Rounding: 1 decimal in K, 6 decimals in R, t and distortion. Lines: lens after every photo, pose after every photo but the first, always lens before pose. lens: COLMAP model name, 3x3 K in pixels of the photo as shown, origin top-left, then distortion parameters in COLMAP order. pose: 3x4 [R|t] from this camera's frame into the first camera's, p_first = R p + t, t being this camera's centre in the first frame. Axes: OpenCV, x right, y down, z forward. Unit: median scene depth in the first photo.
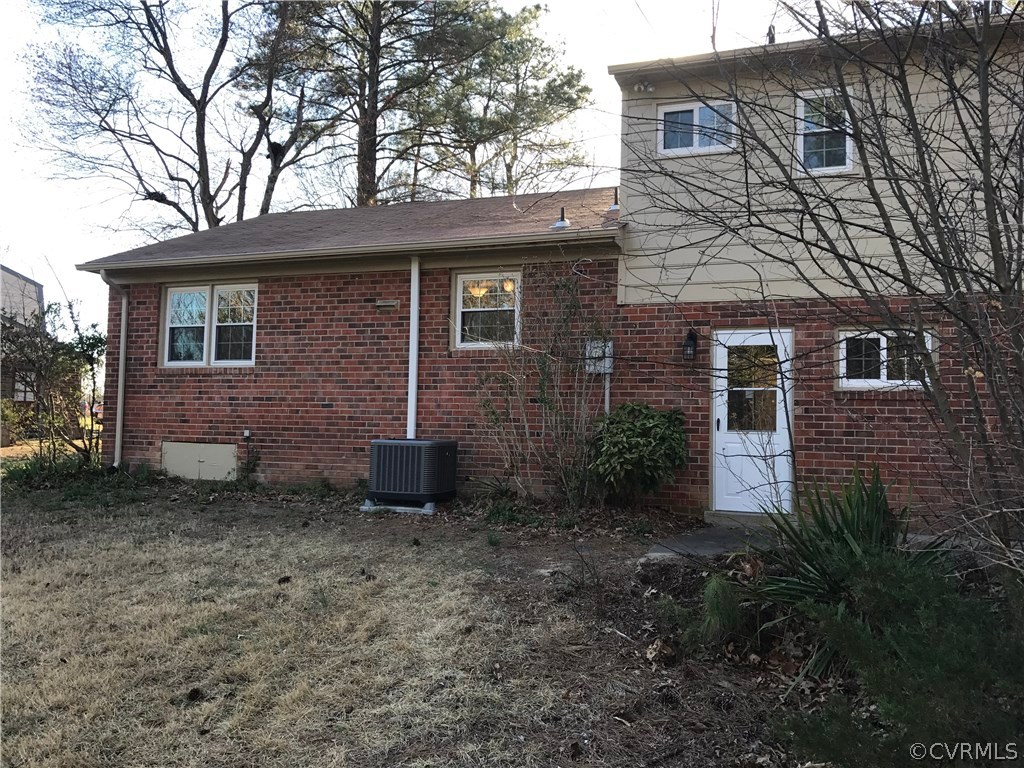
lens RADIAL K [[862.0, 0, 513.9], [0, 862.0, 383.5], [0, 0, 1]] dist [0.041559, -0.046018]
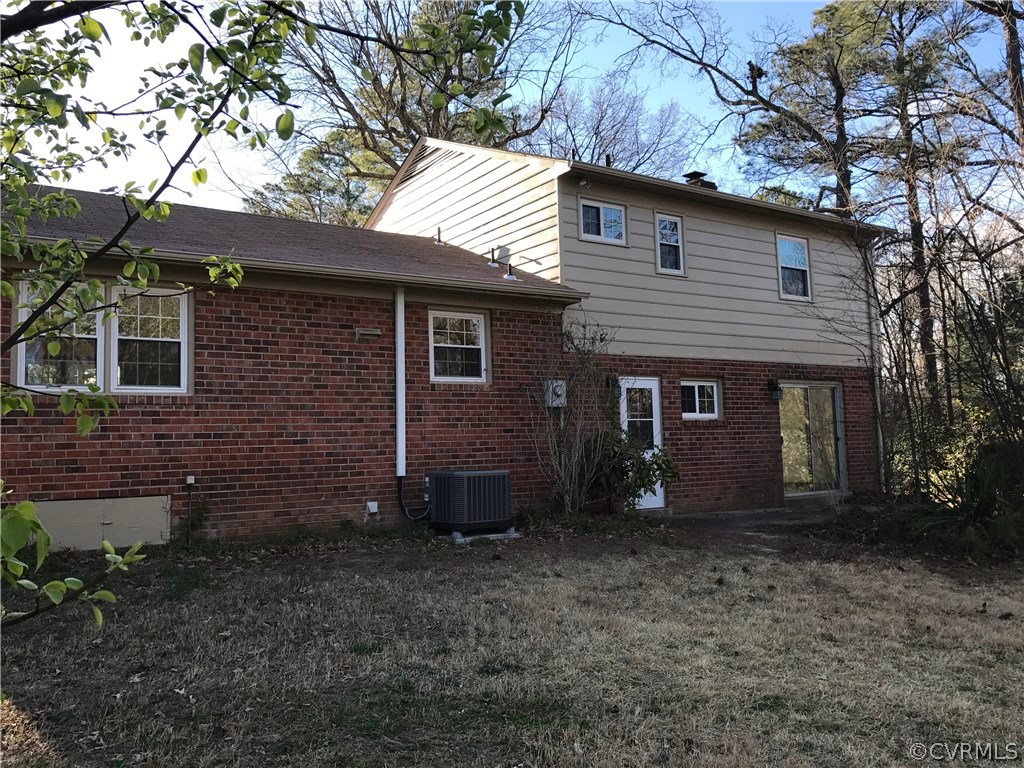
lens RADIAL K [[862.0, 0, 516.0], [0, 862.0, 382.5], [0, 0, 1]] dist [0.041559, -0.046018]
pose [[0.564992, 0.030398, 0.824536, -0.816894], [0.000243, 0.999315, -0.037008, -0.001760], [-0.825096, 0.021109, 0.564598, 0.319714]]
